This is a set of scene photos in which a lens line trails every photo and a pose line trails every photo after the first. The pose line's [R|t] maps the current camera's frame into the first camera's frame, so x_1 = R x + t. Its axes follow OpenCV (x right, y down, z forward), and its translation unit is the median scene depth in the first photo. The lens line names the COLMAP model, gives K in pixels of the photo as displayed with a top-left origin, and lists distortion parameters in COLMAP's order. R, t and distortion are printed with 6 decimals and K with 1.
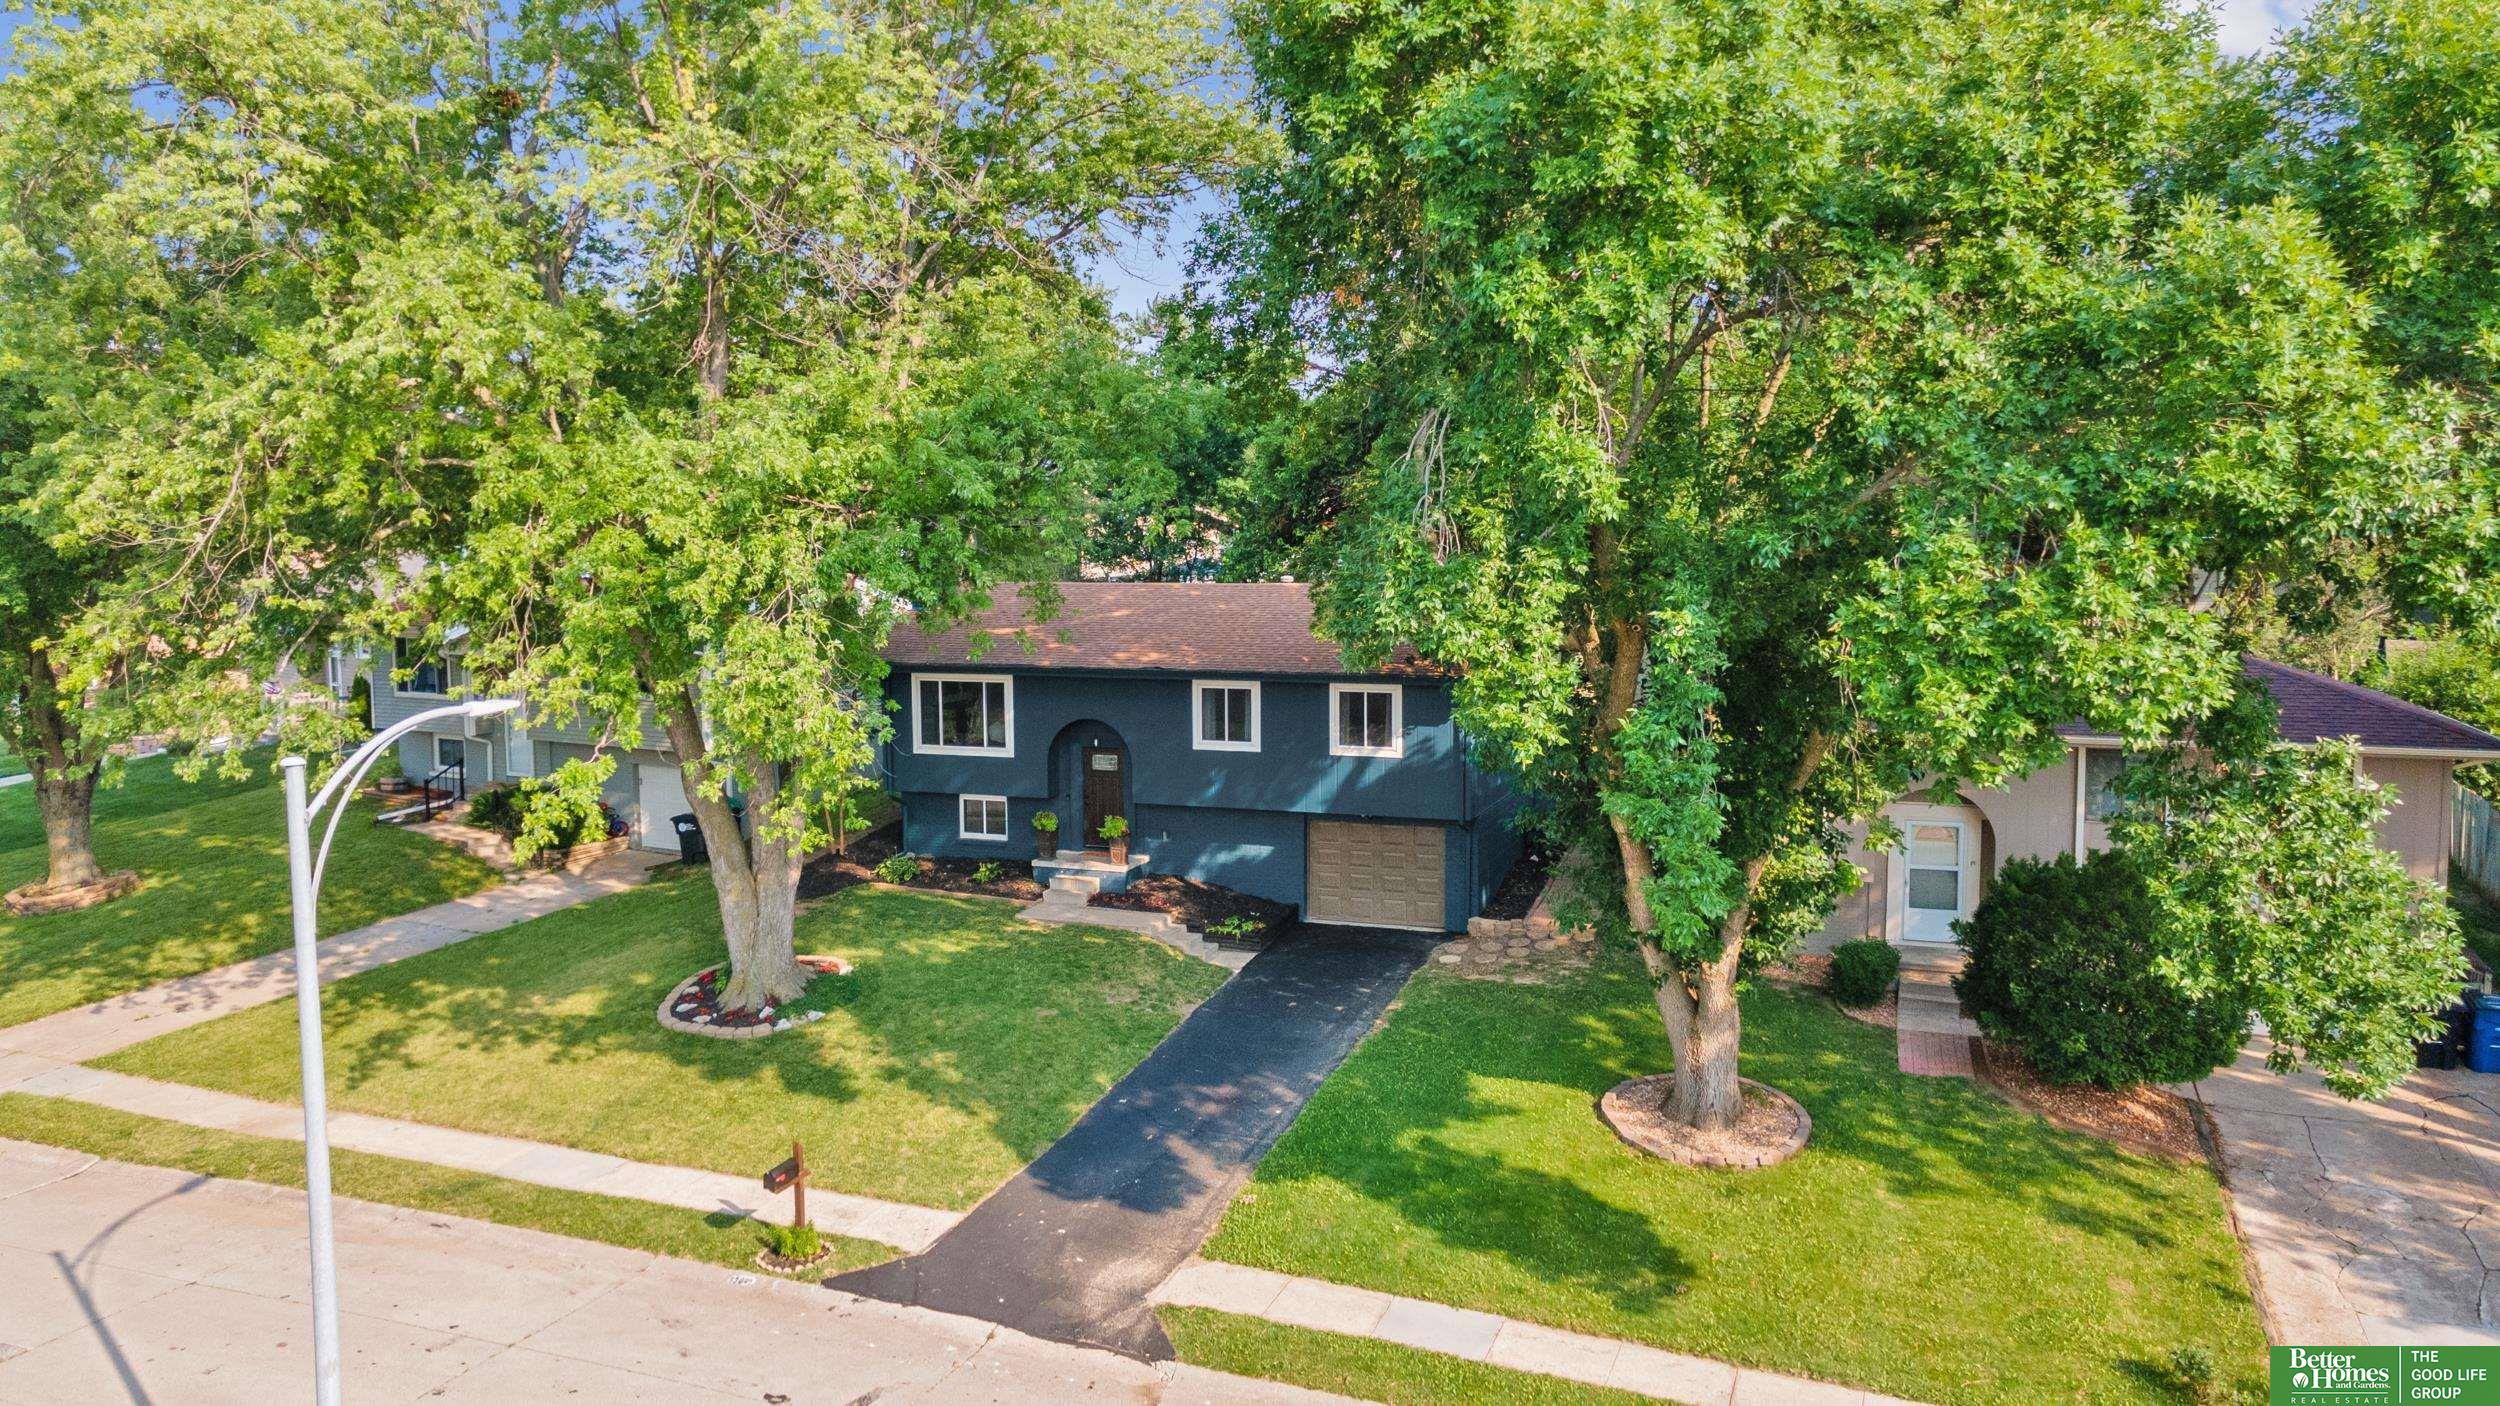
lens RADIAL K [[1853.7, 0, 1187.1], [0, 1853.7, 700.6], [0, 0, 1]] dist [0.060577, -0.000841]
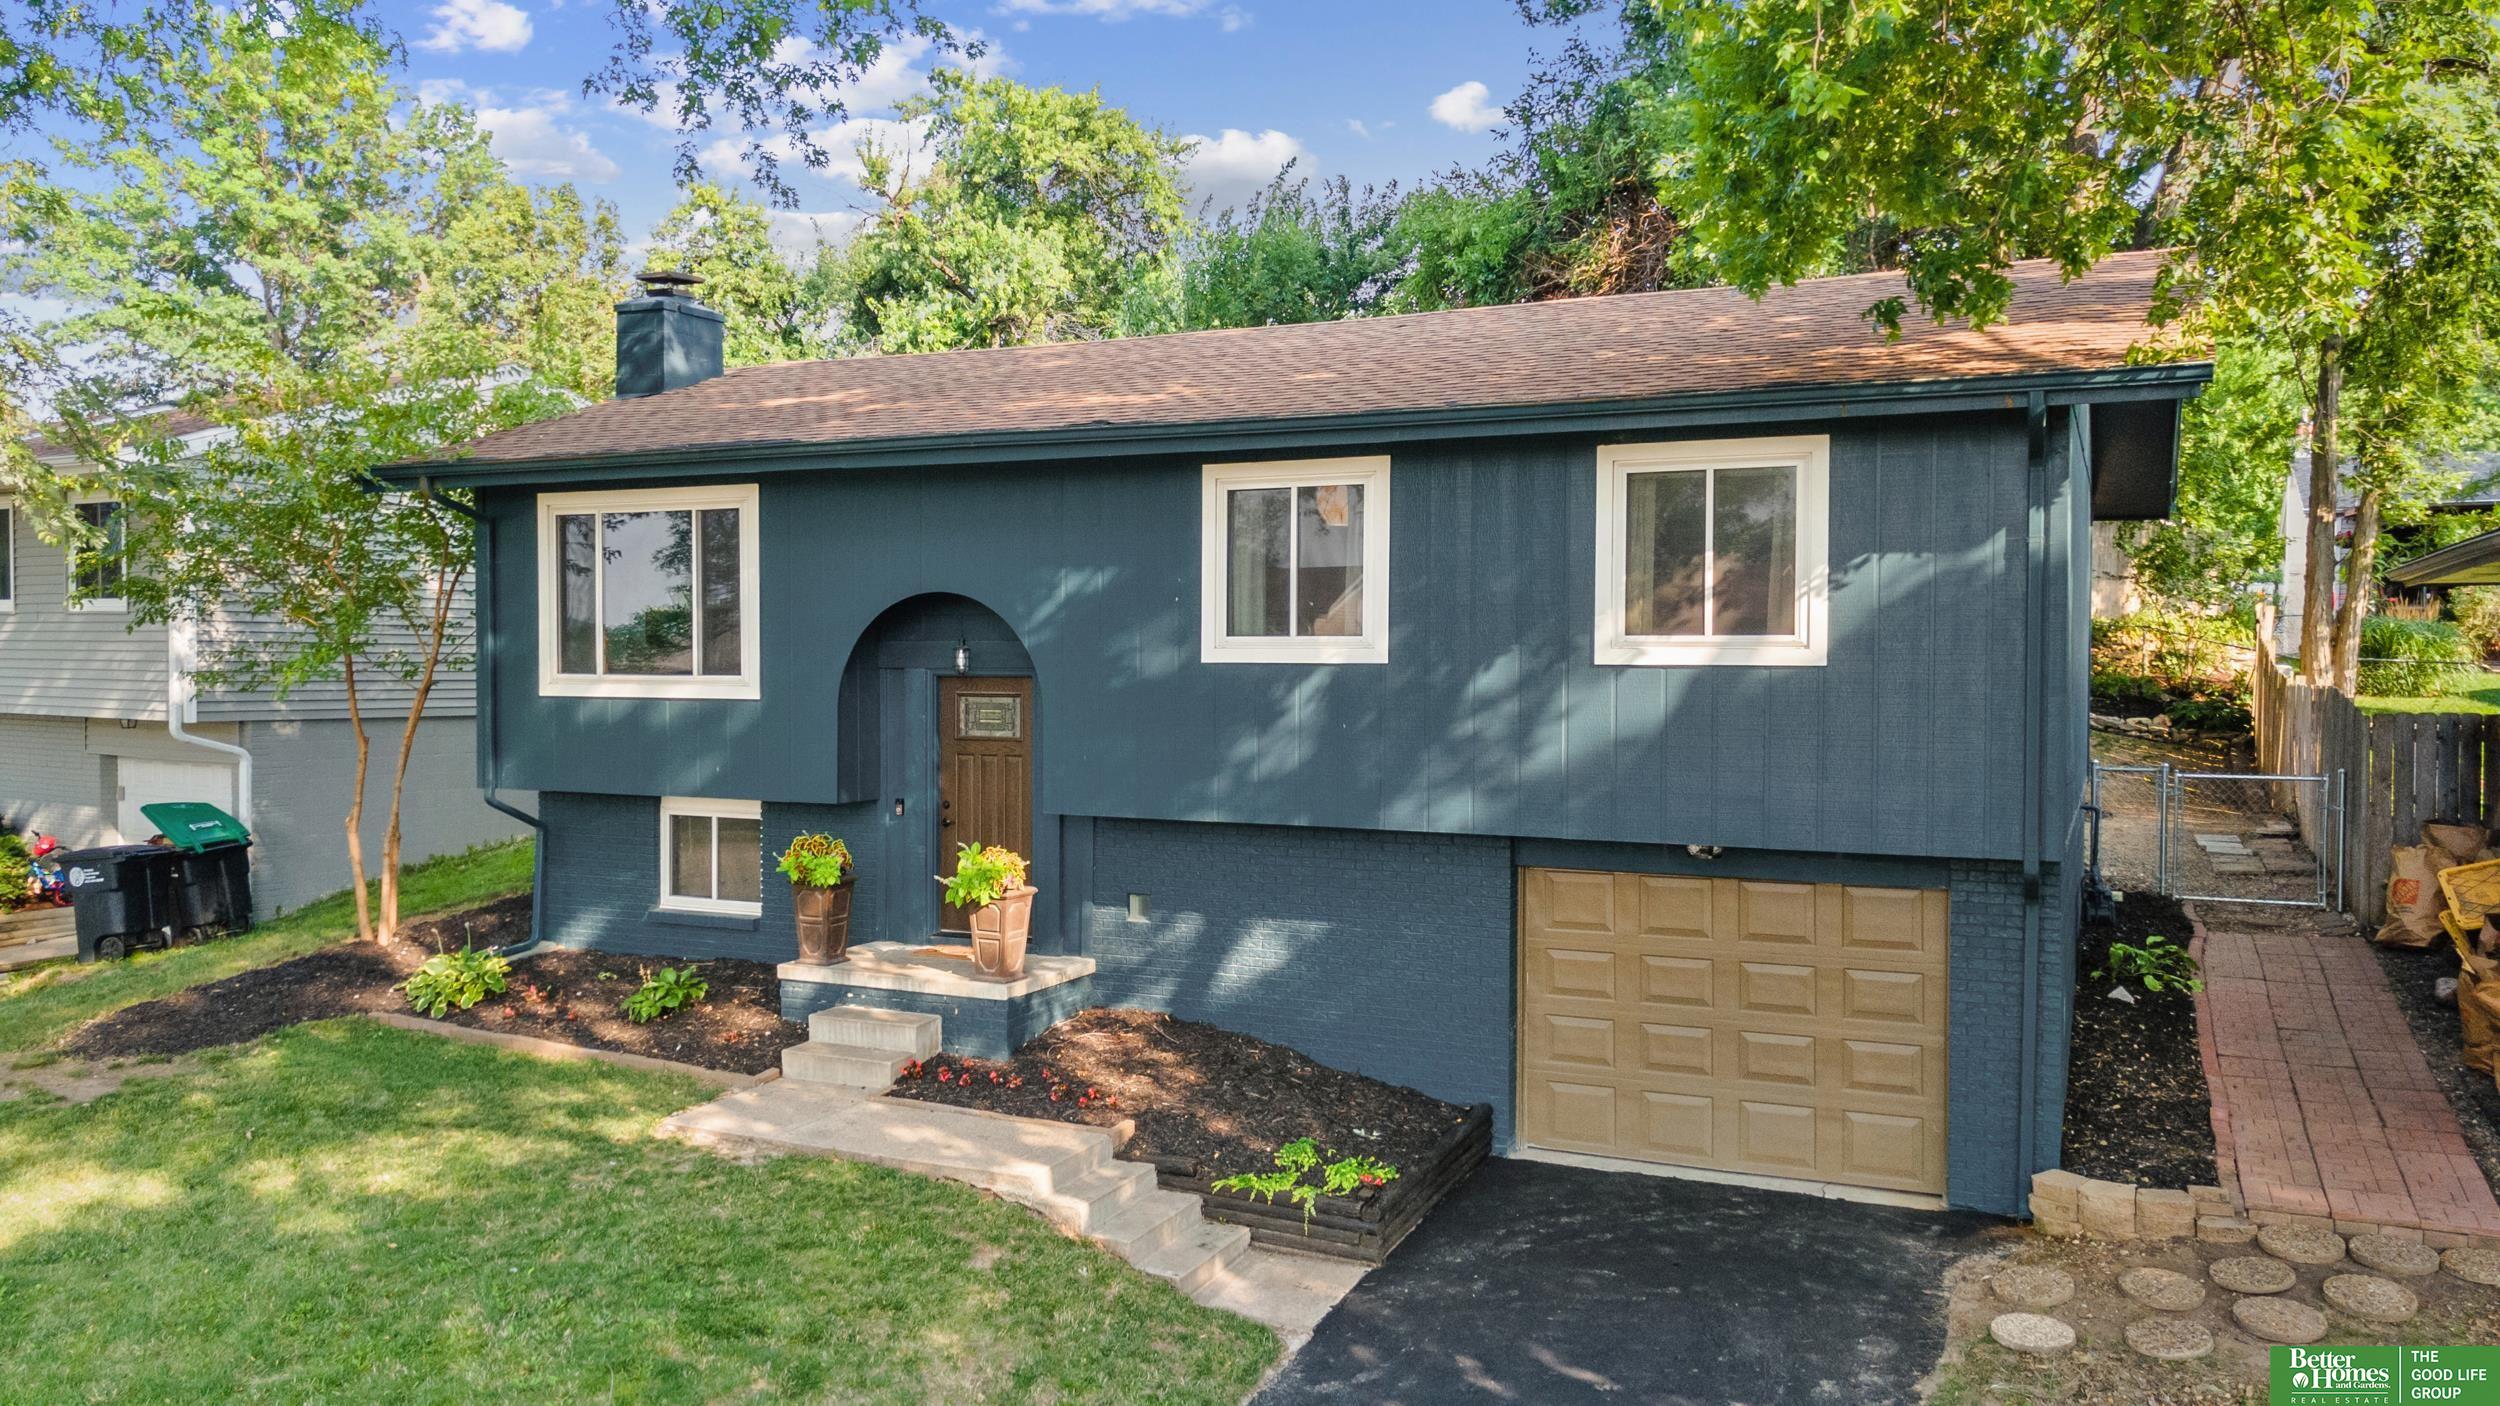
lens RADIAL K [[1853.7, 0, 1187.1], [0, 1853.7, 700.6], [0, 0, 1]] dist [0.060577, -0.000841]
pose [[0.996959, 0.015270, -0.076419, 0.027918], [-0.020839, 0.997142, -0.072623, 0.059604], [0.075091, 0.073995, 0.994428, 0.635702]]
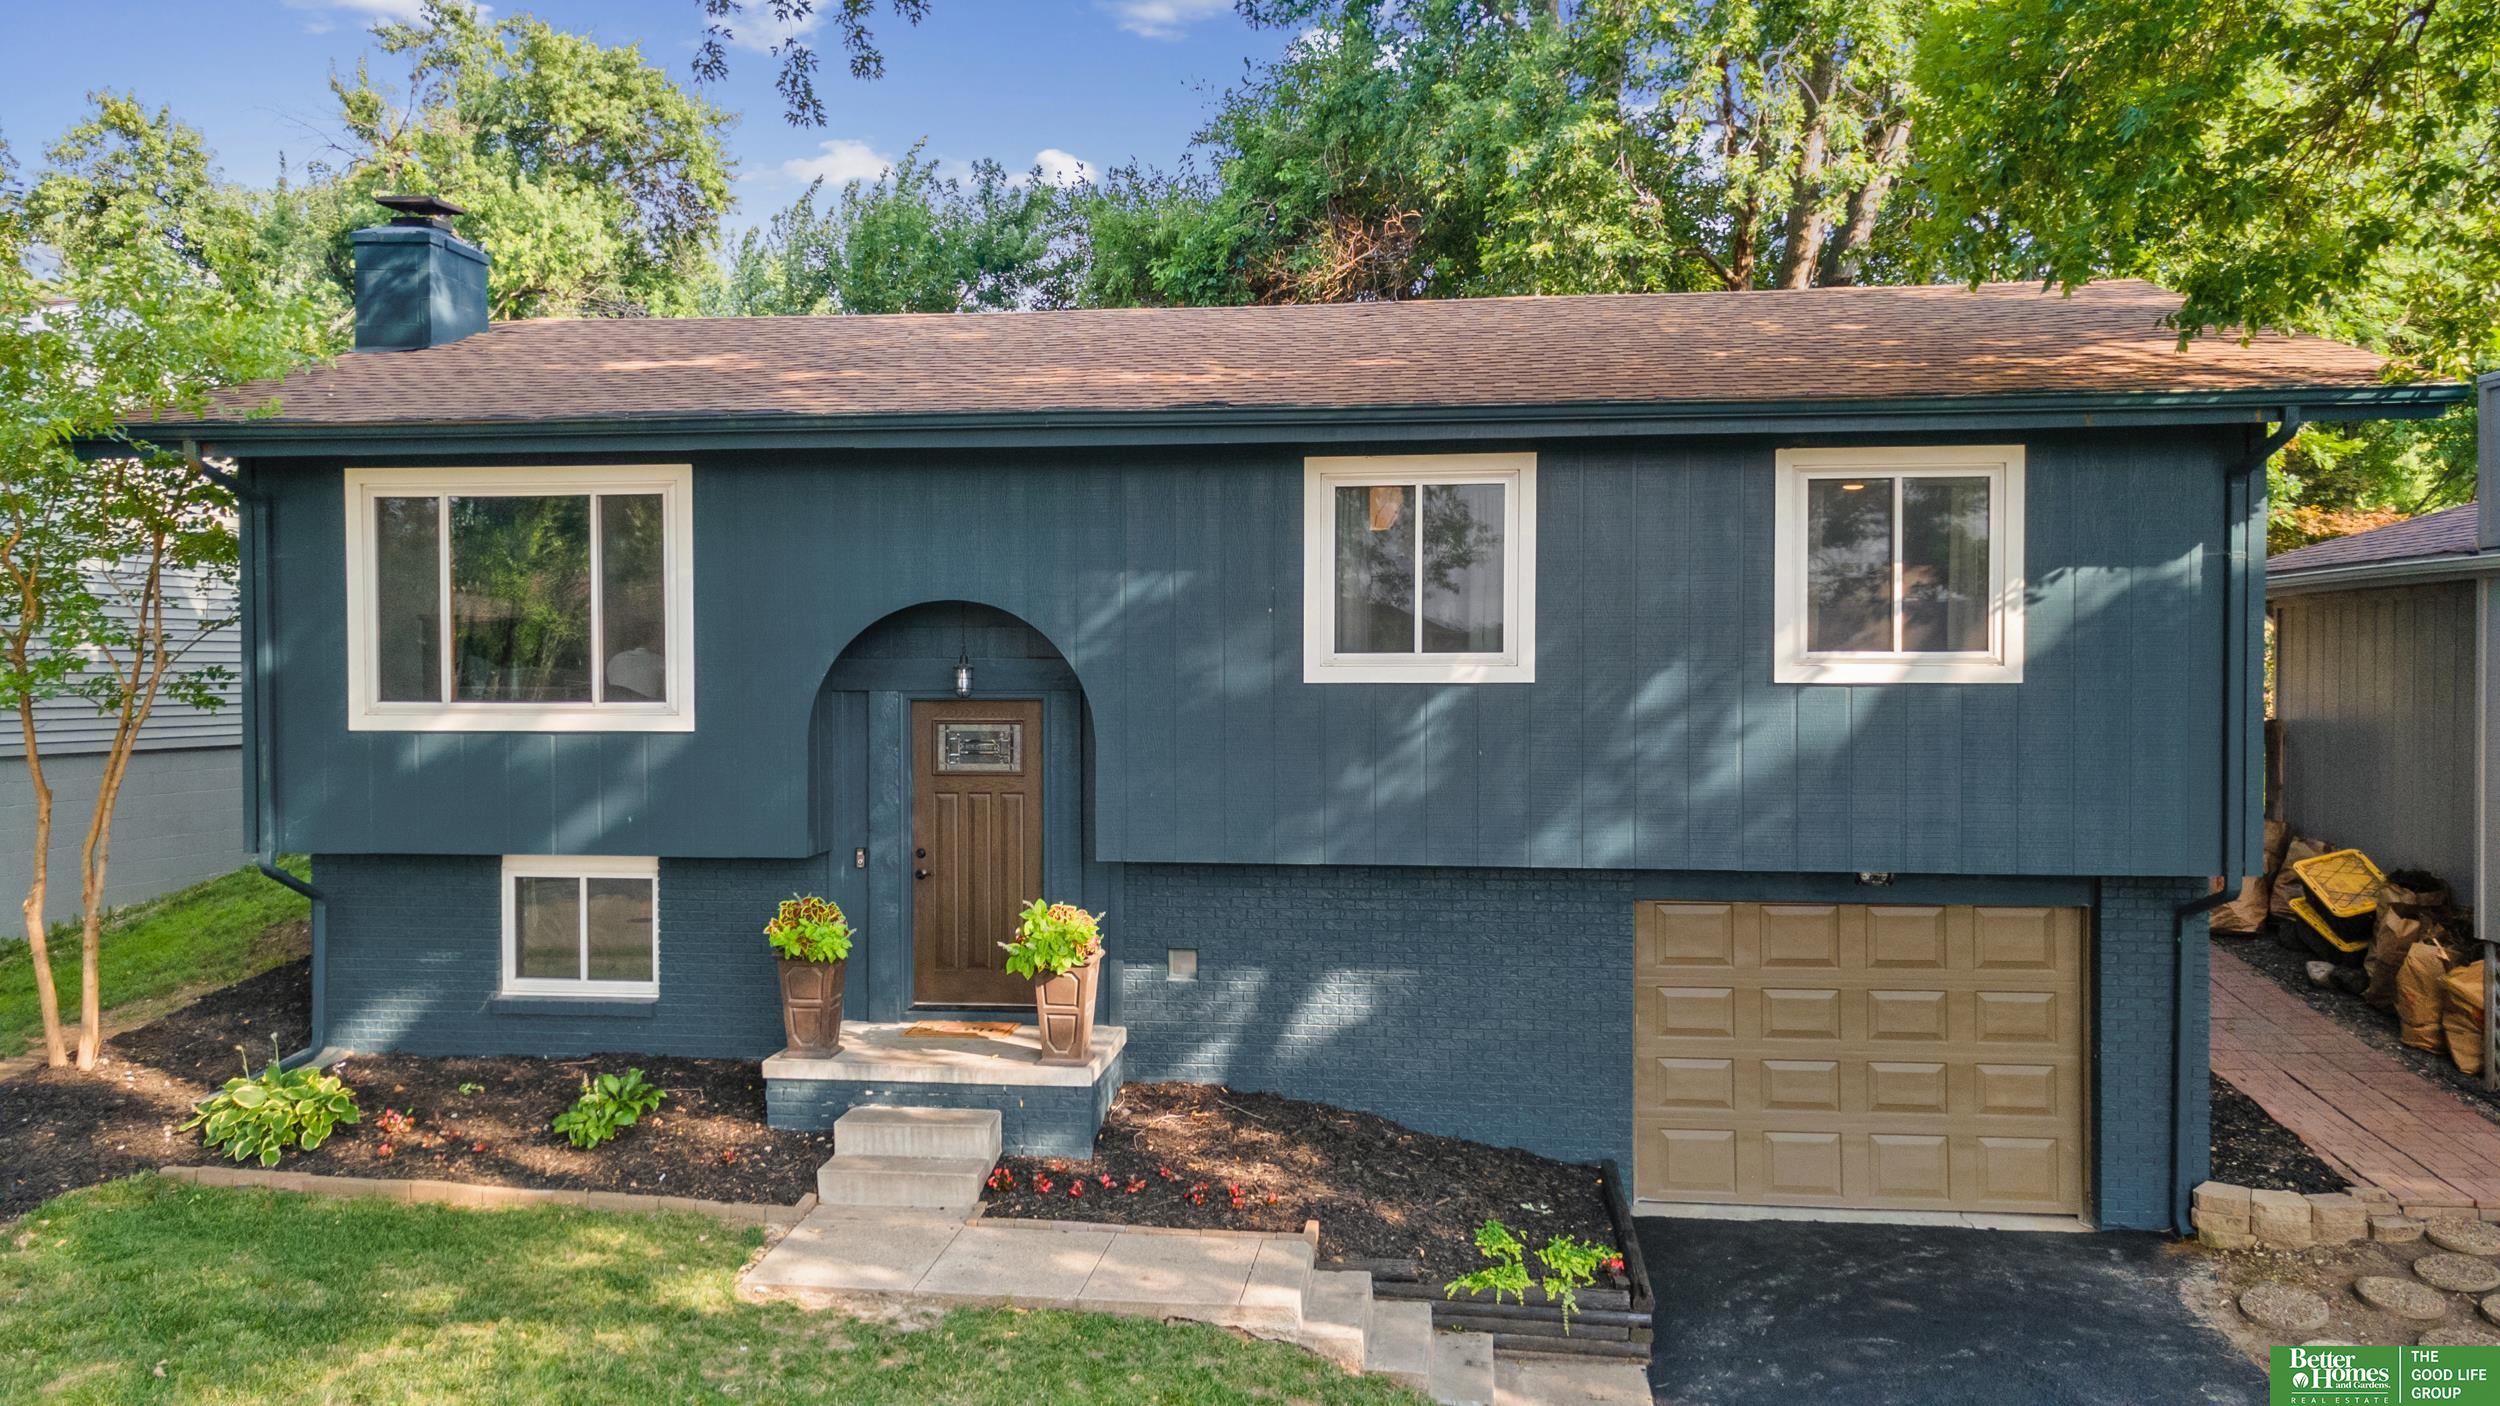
lens RADIAL K [[1853.7, 0, 1187.1], [0, 1853.7, 700.6], [0, 0, 1]] dist [0.060577, -0.000841]
pose [[0.967604, 0.004267, 0.252435, -0.095270], [0.015995, 0.996812, -0.078161, 0.053437], [-0.251964, 0.079667, 0.964452, 0.694103]]
